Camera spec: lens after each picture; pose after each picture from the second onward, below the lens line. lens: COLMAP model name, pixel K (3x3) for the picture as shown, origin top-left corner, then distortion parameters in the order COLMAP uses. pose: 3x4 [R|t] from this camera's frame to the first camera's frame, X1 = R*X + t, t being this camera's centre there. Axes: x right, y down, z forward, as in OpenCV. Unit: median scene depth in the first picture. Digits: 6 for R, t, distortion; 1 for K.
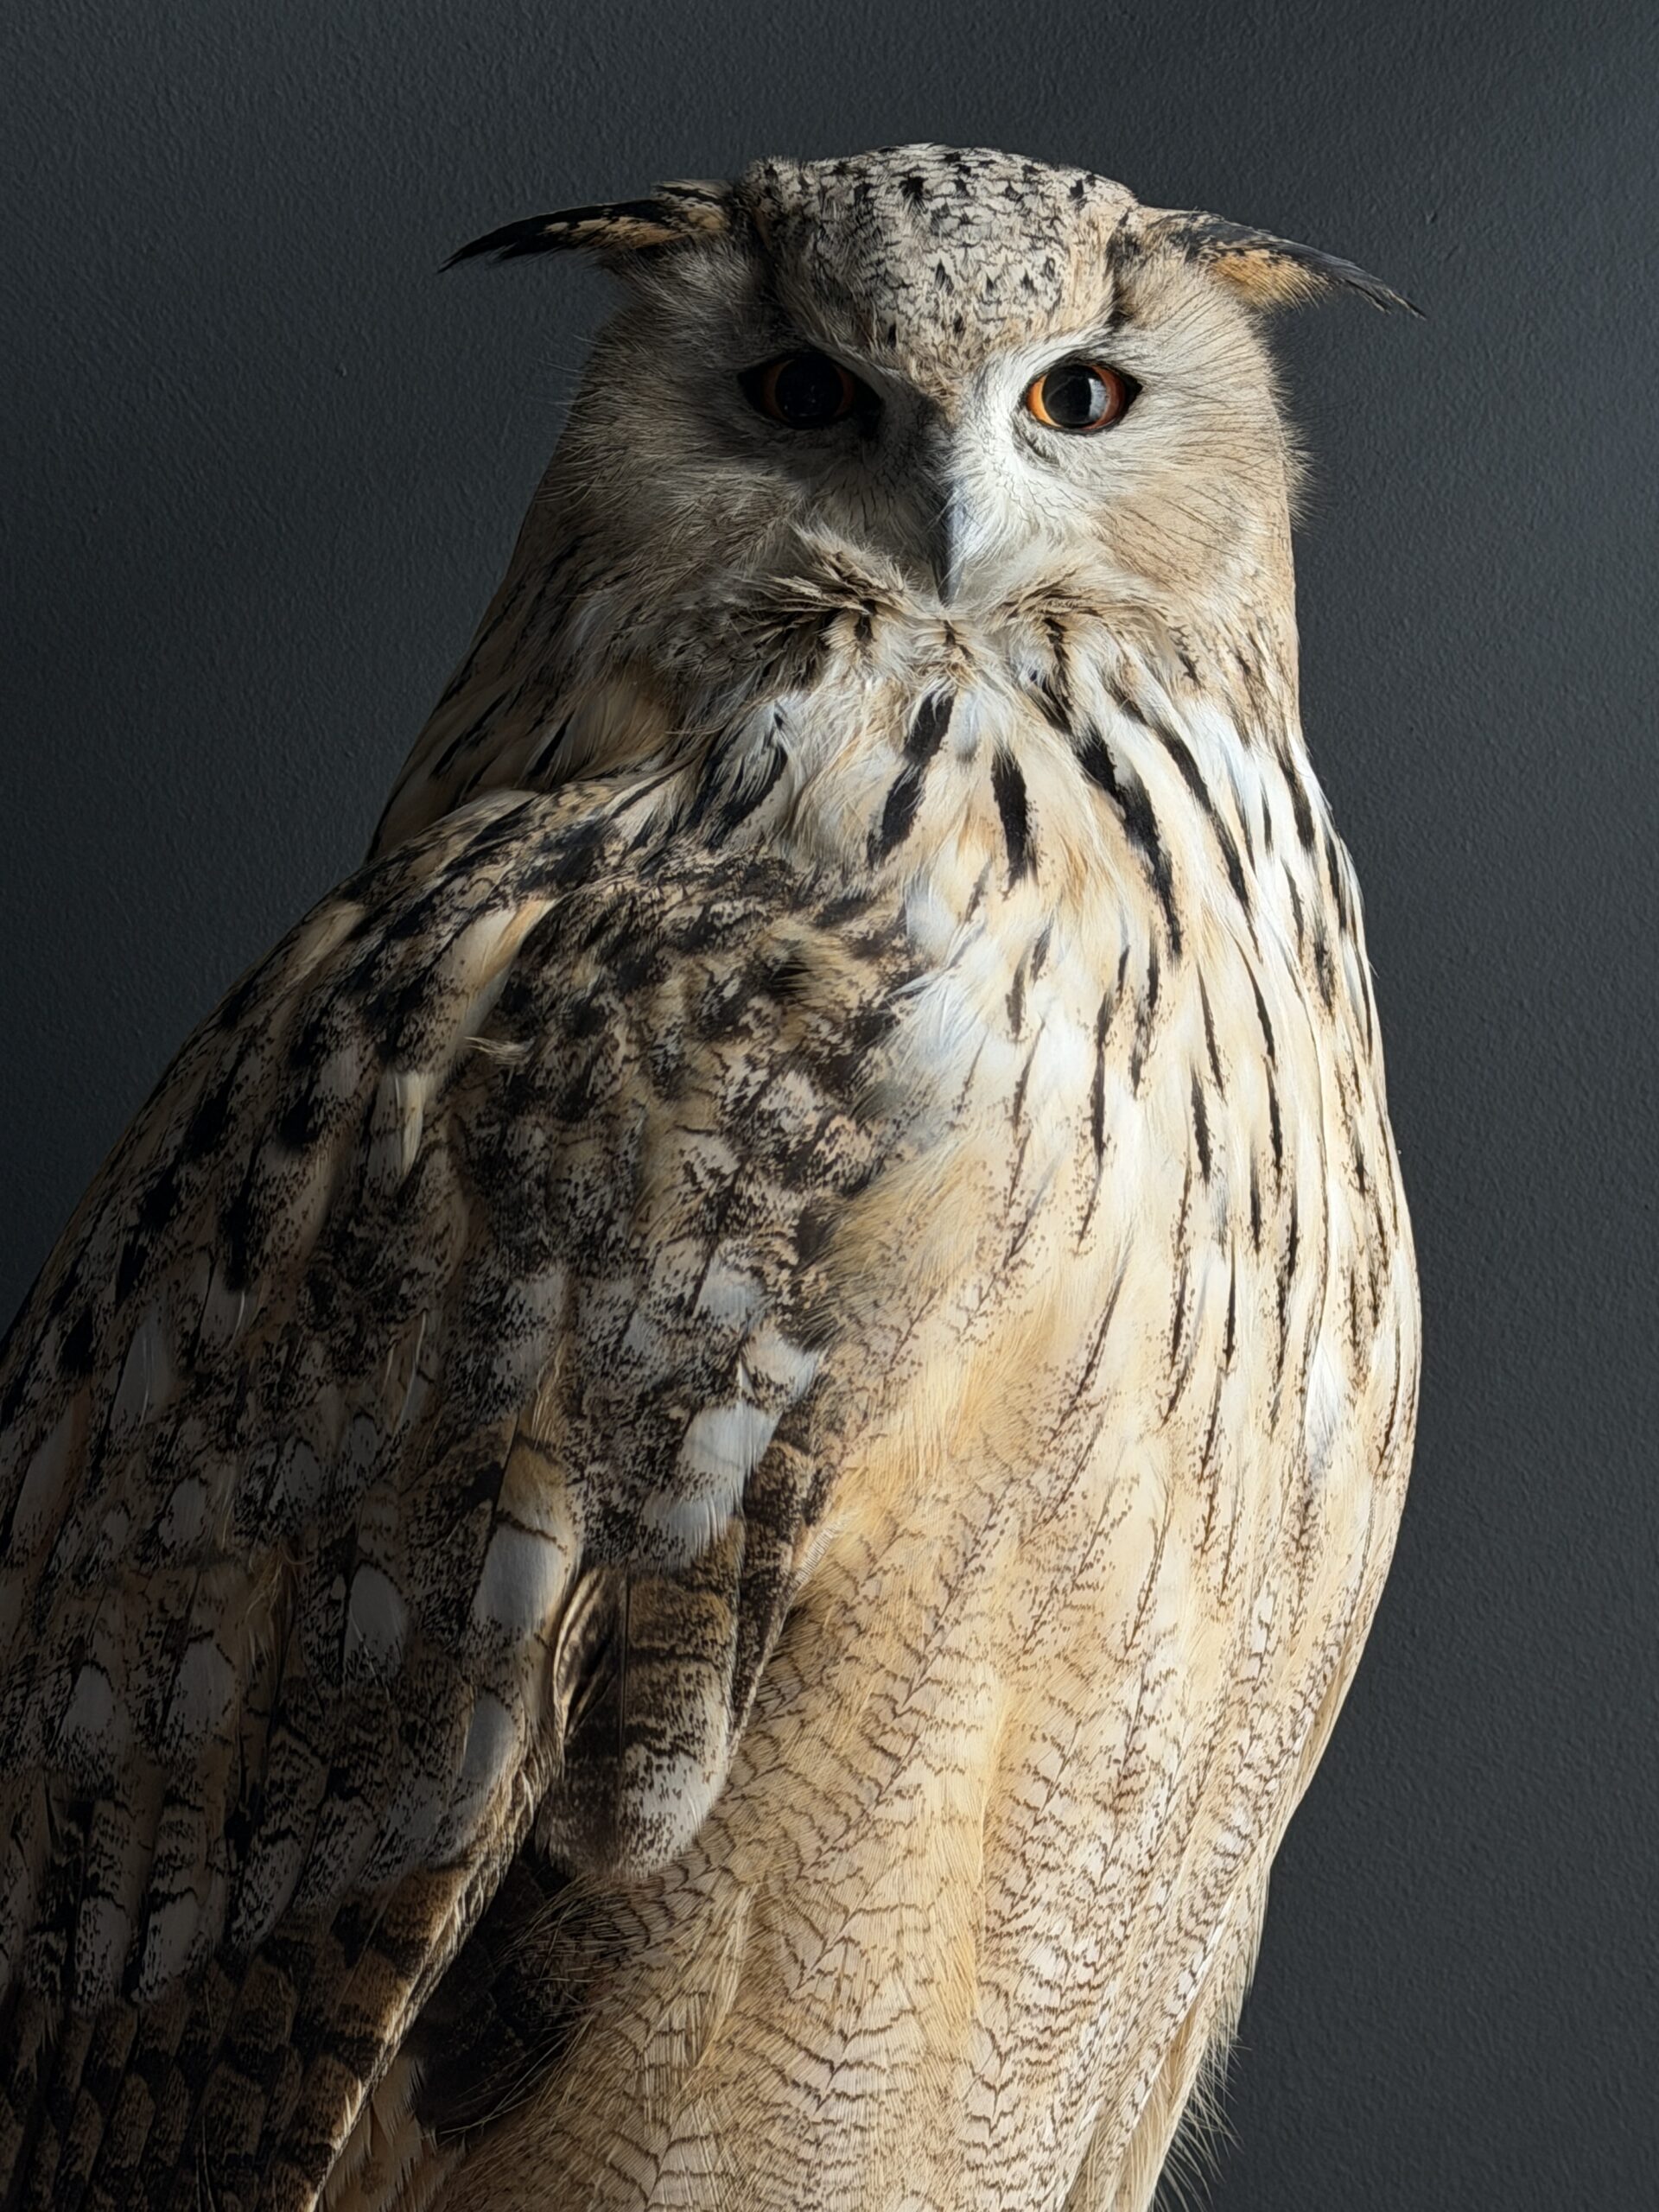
lens RADIAL K [[4813.2, 0, 865.2], [0, 4813.2, 1143.4], [0, 0, 1]] dist [0.093309, 0.467023]
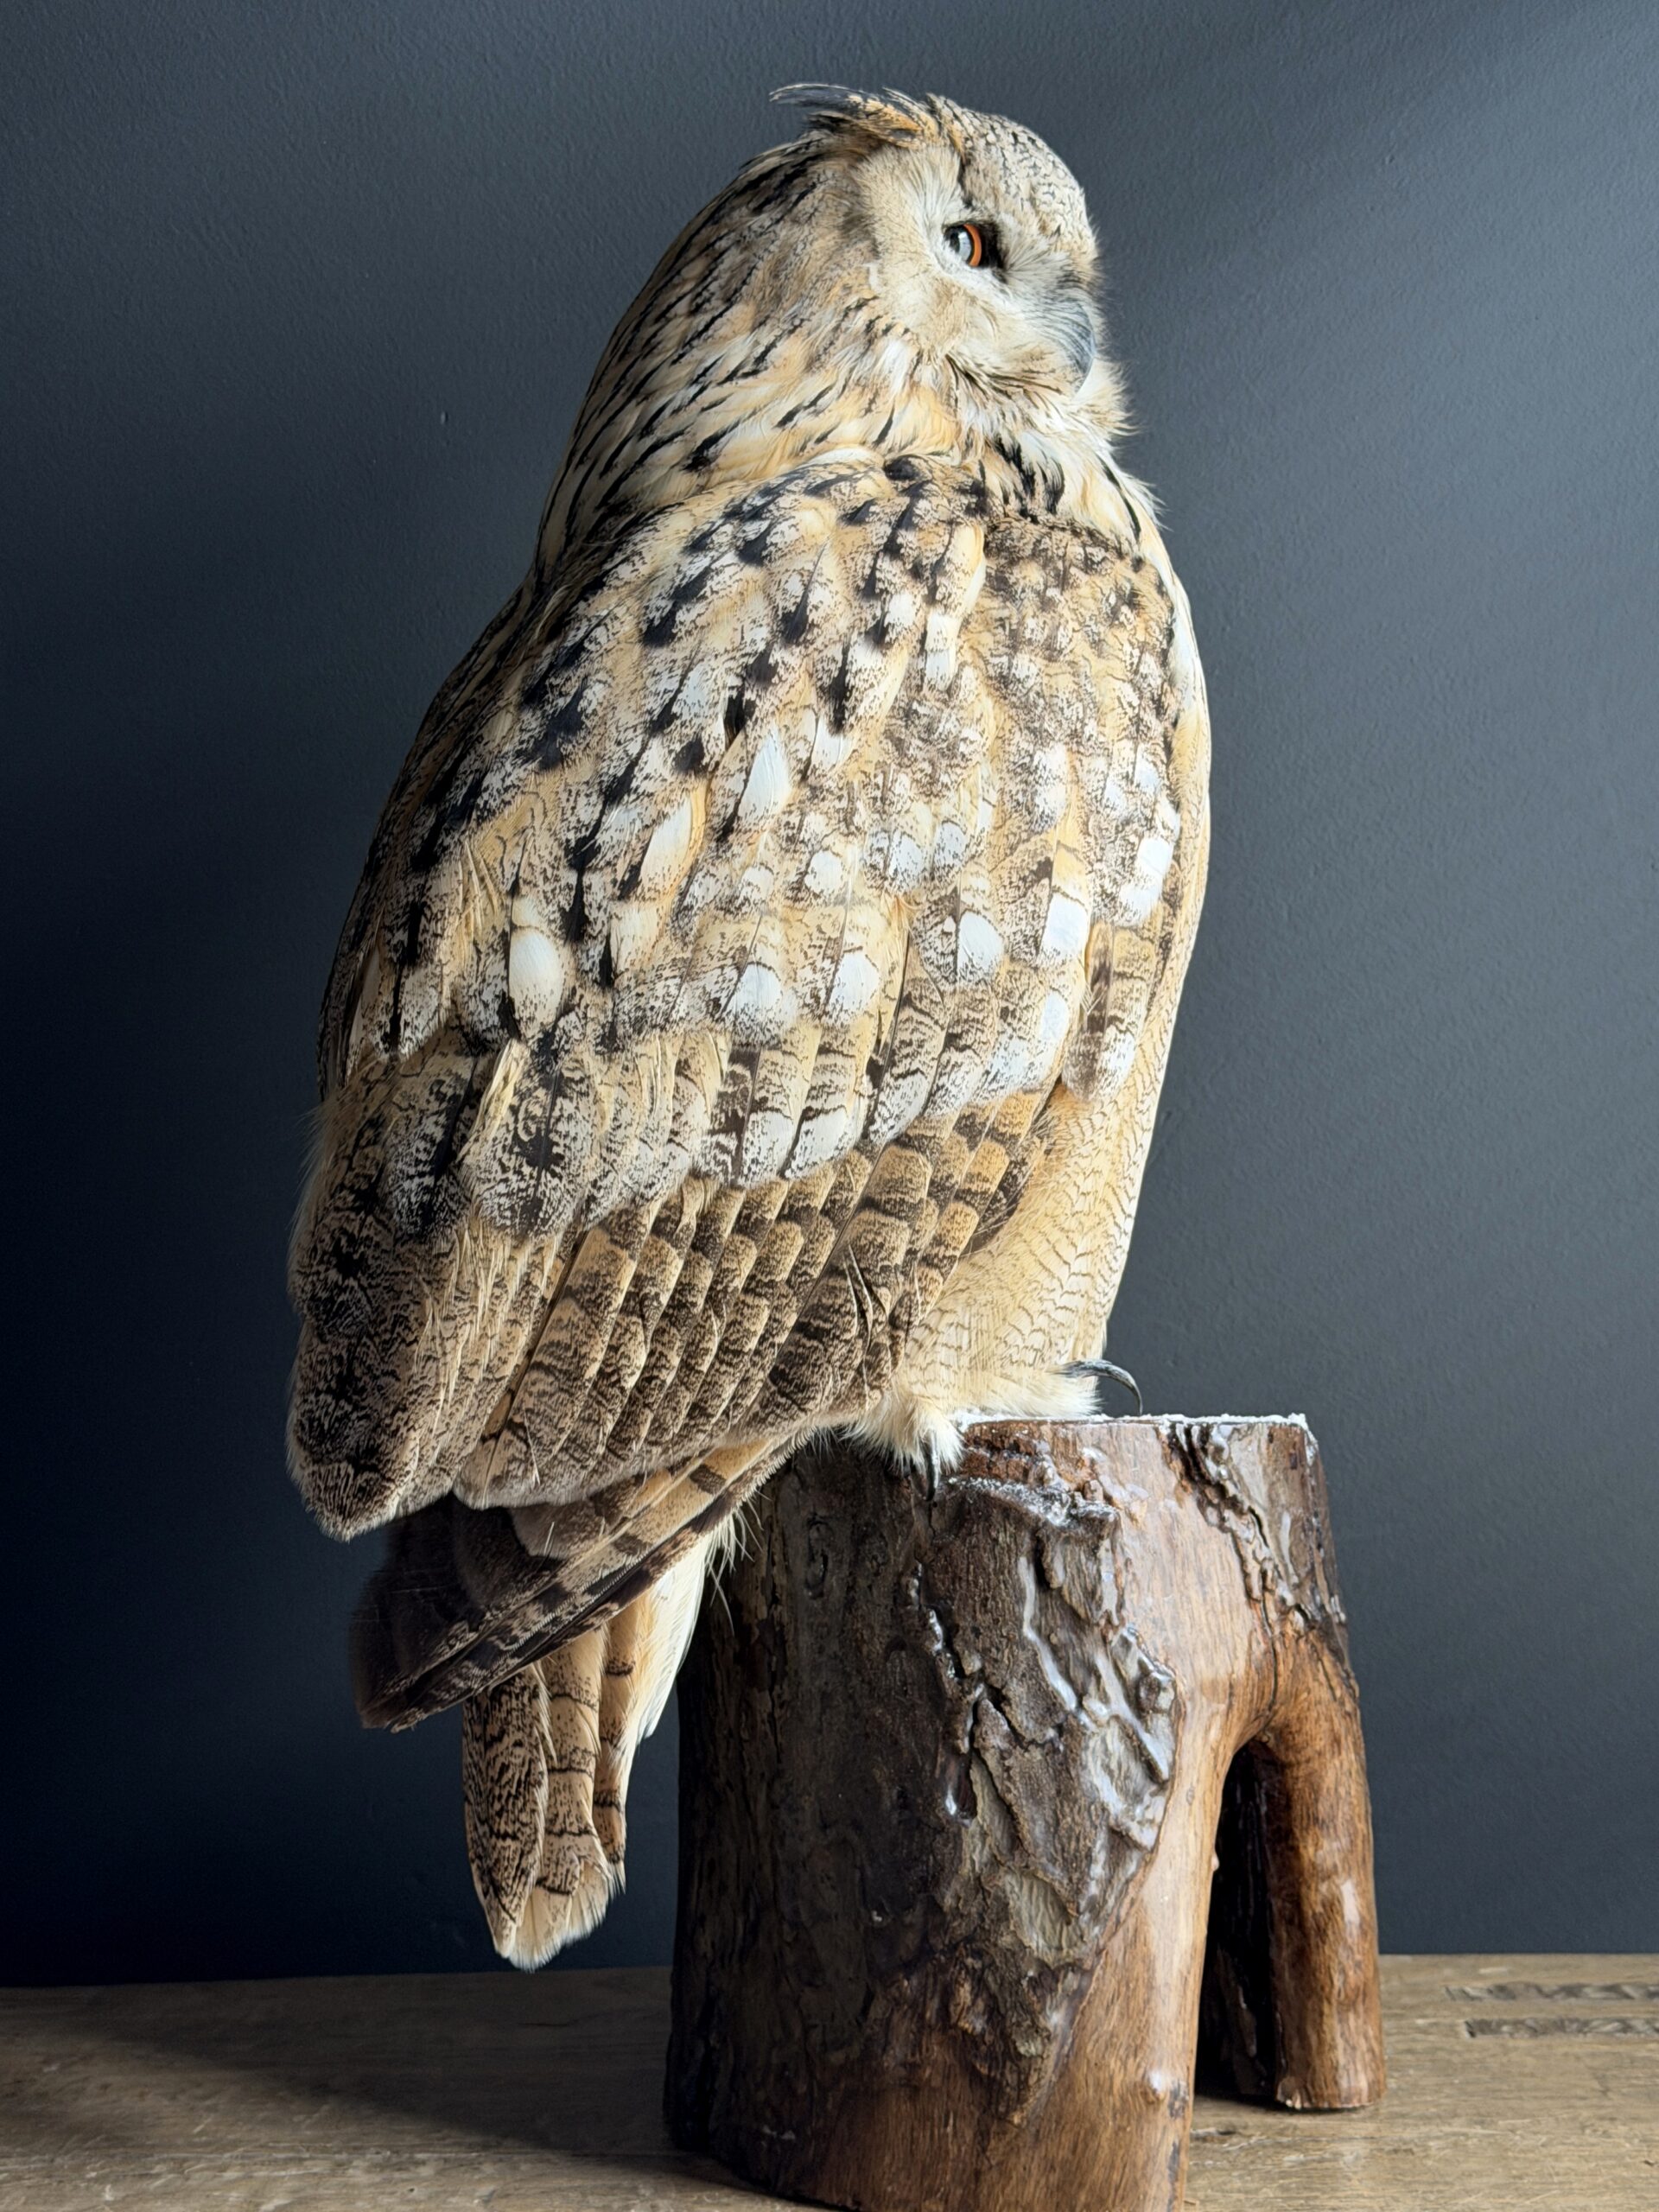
lens RADIAL K [[3265.1, 0, 826.4], [0, 3265.1, 1145.4], [0, 0, 1]] dist [0.129038, -0.048492]
pose [[0.591704, 0.038914, 0.805215, -1.015918], [-0.079466, 0.996785, 0.010222, 0.157432], [-0.802229, -0.070036, 0.592894, 0.366173]]
